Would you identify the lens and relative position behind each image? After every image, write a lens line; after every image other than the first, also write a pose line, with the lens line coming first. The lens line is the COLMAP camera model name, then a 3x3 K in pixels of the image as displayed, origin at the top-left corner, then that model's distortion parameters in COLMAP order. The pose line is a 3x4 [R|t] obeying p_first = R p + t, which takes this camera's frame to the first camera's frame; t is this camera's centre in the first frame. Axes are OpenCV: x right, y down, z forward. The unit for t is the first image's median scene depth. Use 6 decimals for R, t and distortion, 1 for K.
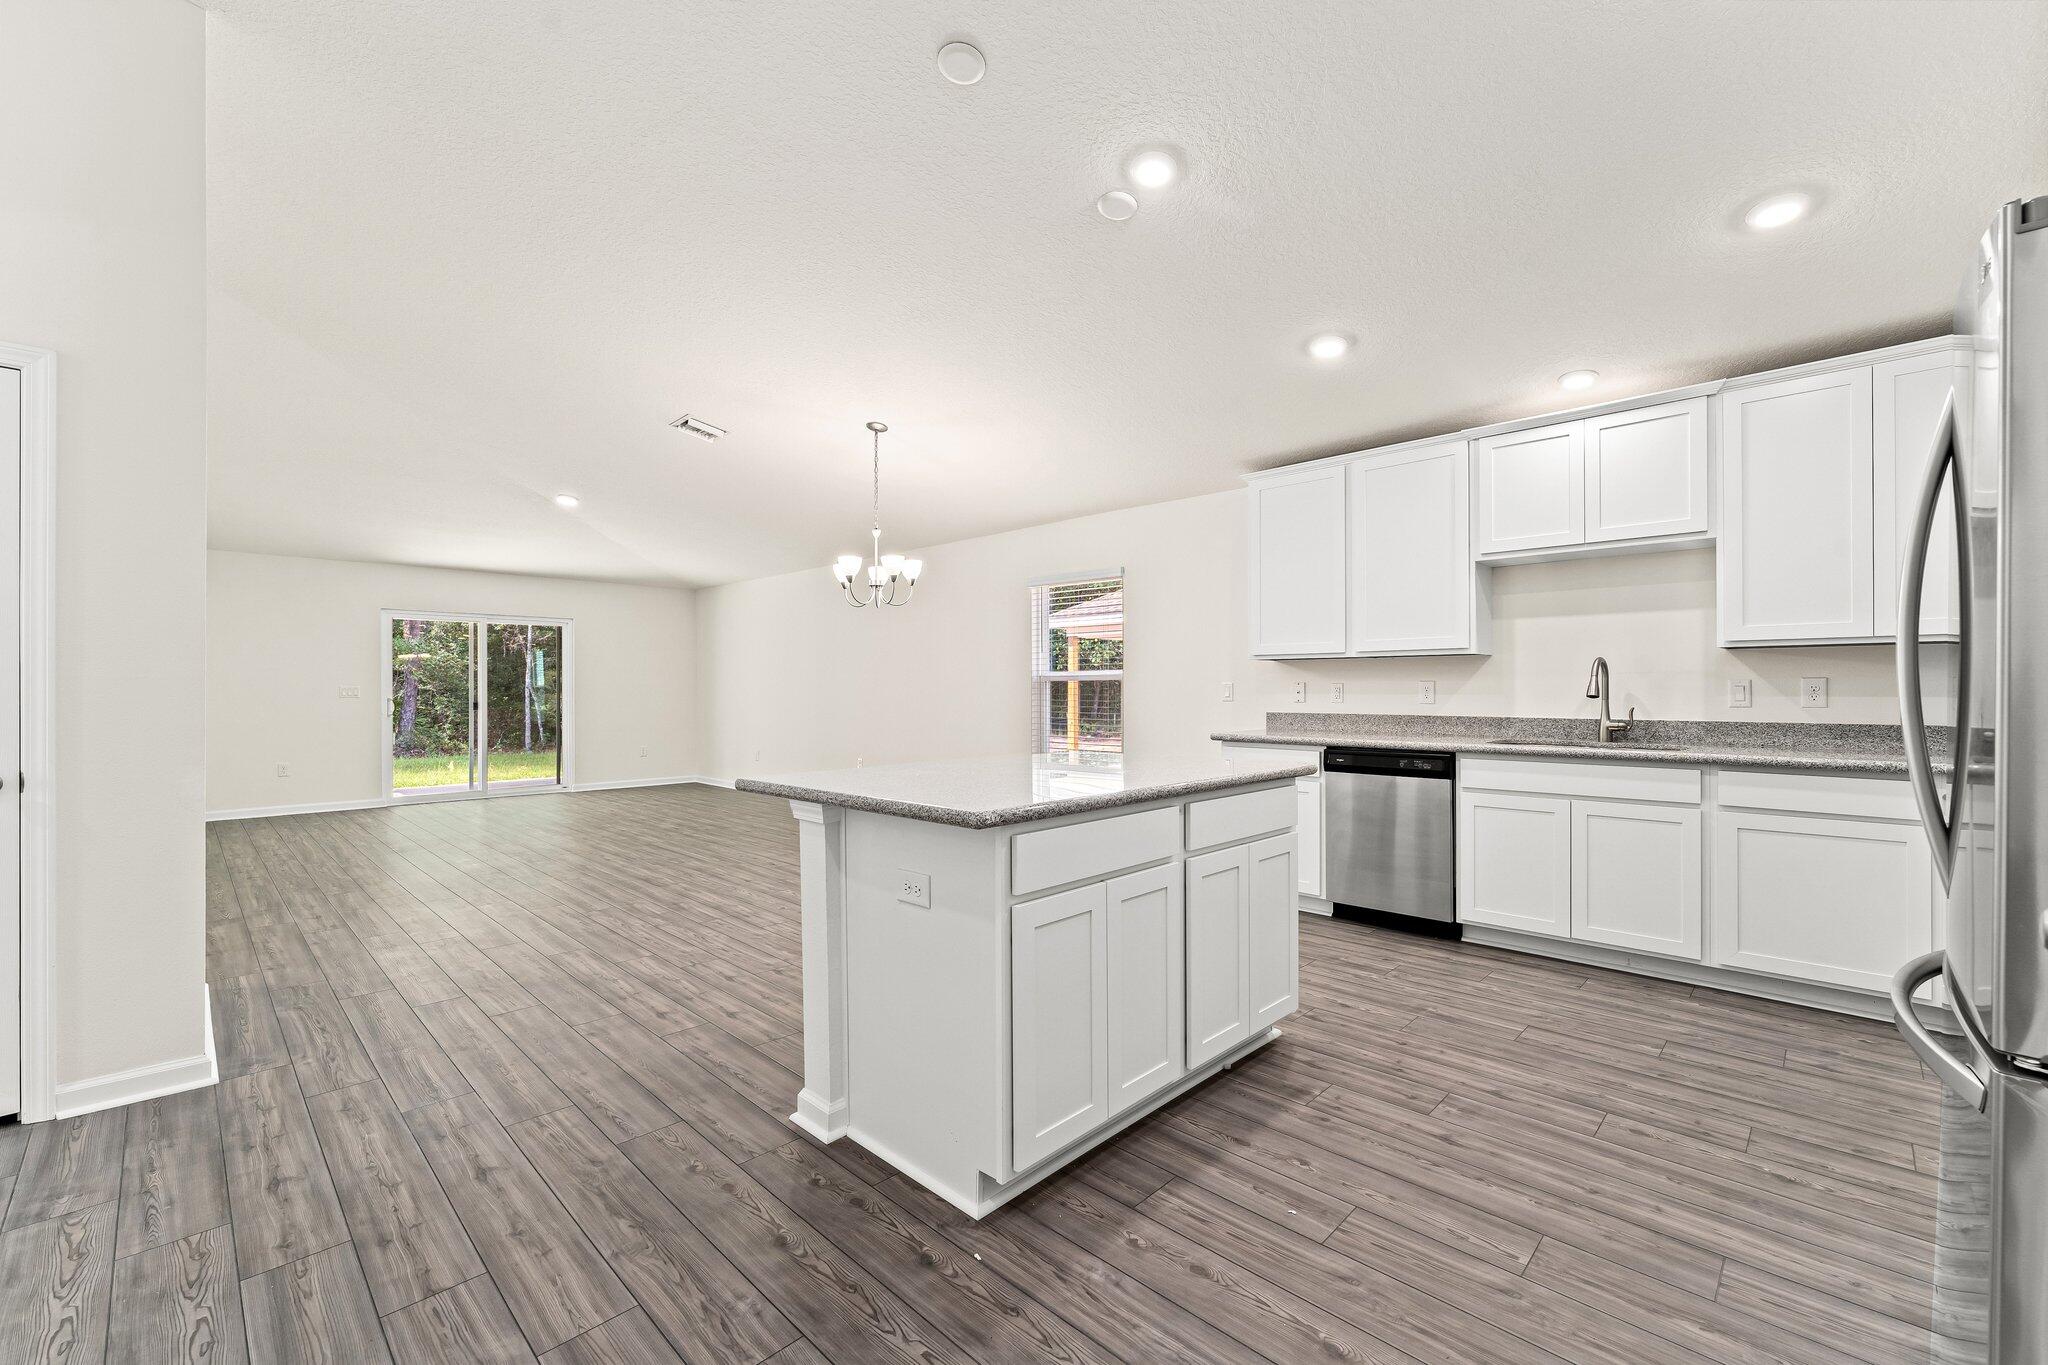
lens RADIAL K [[835.6, 0, 1025.2], [0, 835.6, 691.3], [0, 0, 1]] dist [0.001540, 0.000230]
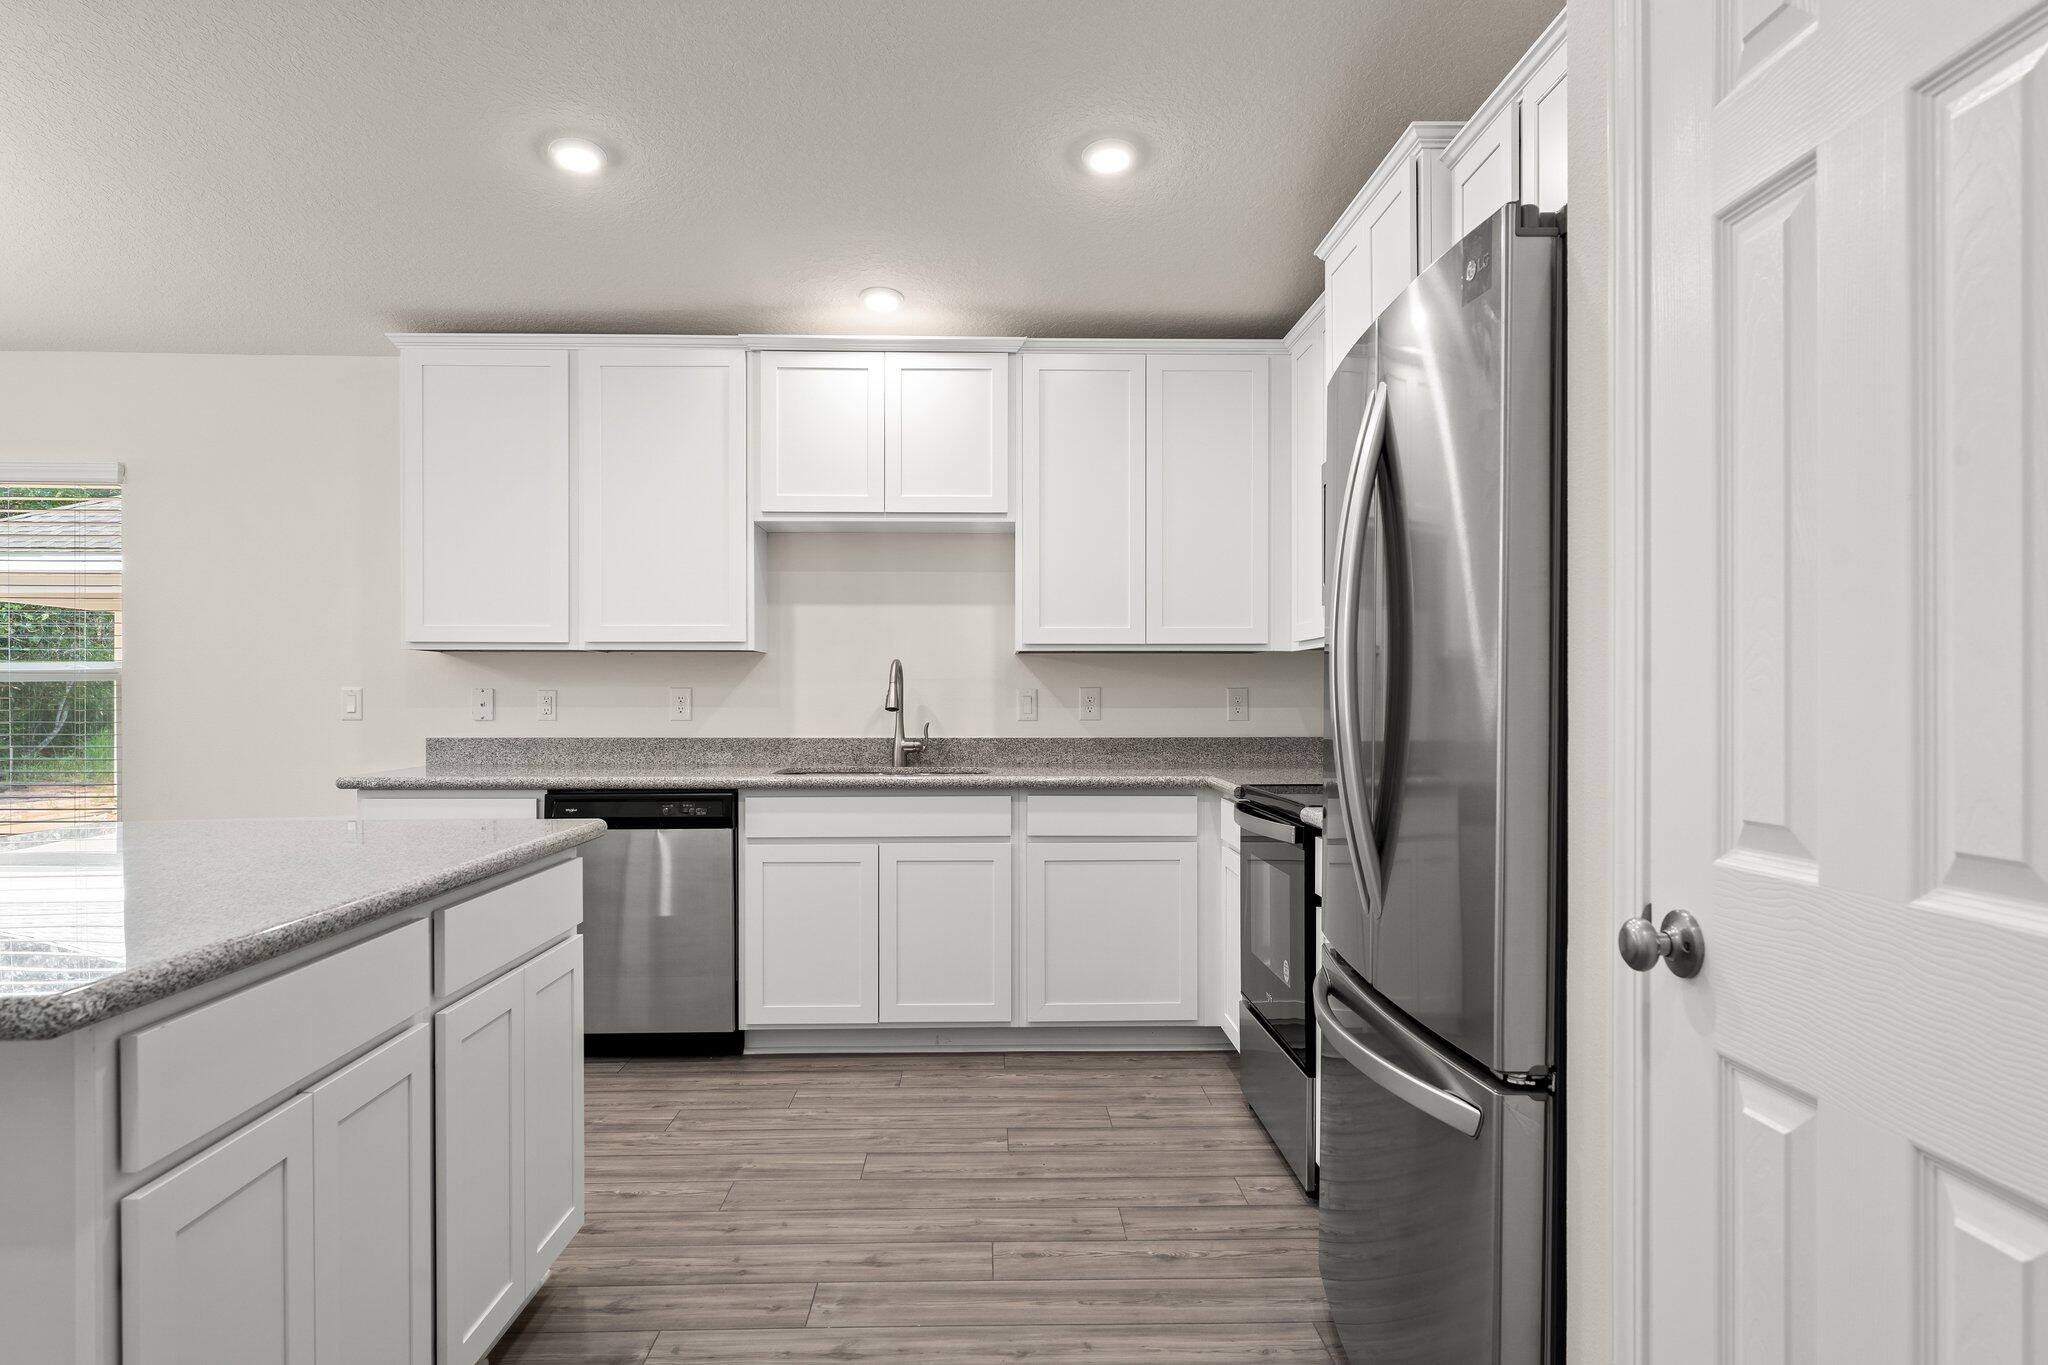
lens RADIAL K [[1241.9, 0, 1018.9], [0, 1241.9, 703.8], [0, 0, 1]] dist [0.002001, -0.001121]
pose [[0.705190, -0.000965, 0.709017, -0.071224], [0.000746, 1.000000, 0.000619, 0.000431], [-0.709018, 0.000092, 0.705191, 0.108078]]
